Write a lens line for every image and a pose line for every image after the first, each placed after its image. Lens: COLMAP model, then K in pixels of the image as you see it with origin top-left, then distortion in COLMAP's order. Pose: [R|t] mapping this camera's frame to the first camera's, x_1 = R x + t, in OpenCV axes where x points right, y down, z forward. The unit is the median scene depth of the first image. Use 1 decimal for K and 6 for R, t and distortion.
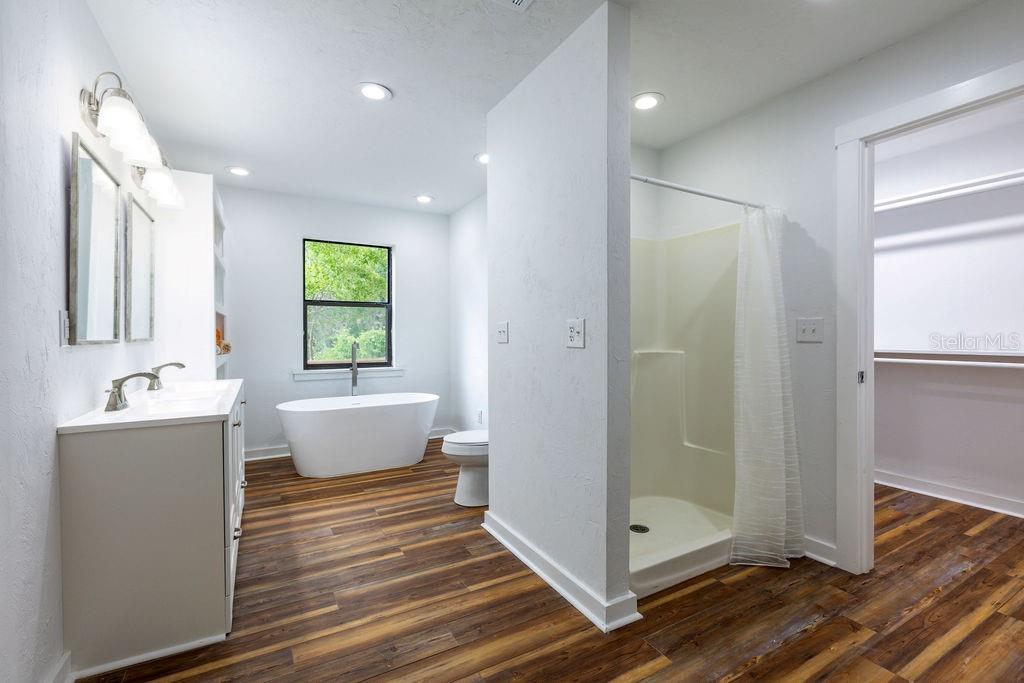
lens RADIAL K [[455.7, 0, 512.5], [0, 455.7, 338.3], [0, 0, 1]] dist [-0.002689, -0.000227]
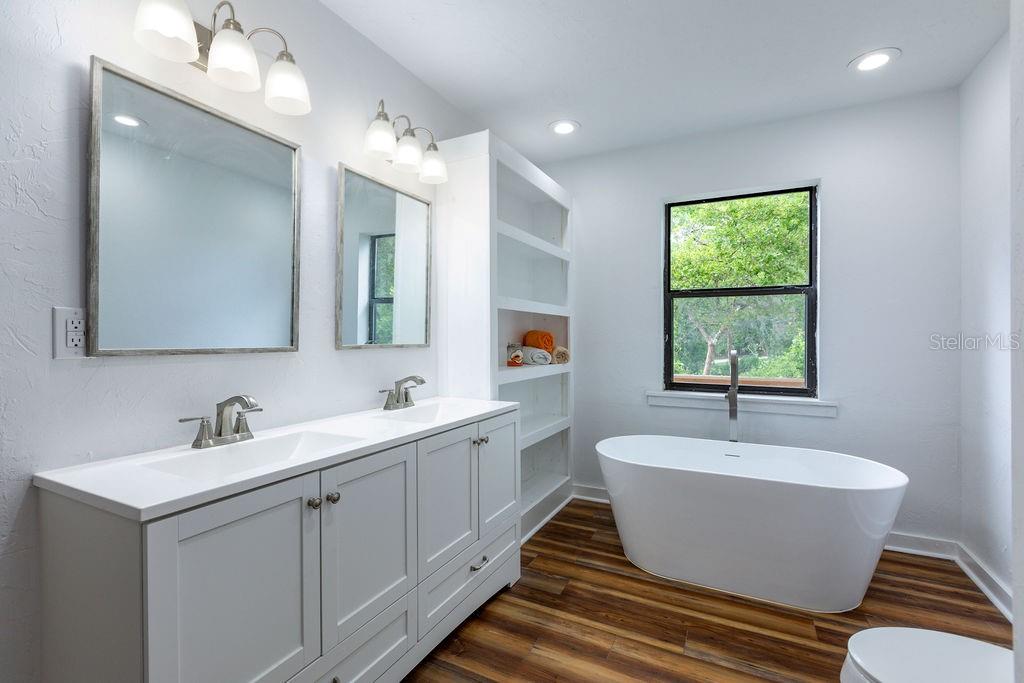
lens RADIAL K [[455.7, 0, 512.5], [0, 455.7, 338.3], [0, 0, 1]] dist [-0.002689, -0.000227]
pose [[0.553882, 0.003959, -0.832586, -0.005047], [-0.010152, 0.999946, -0.001999, -0.007929], [0.832534, 0.009560, 0.553892, 0.483108]]
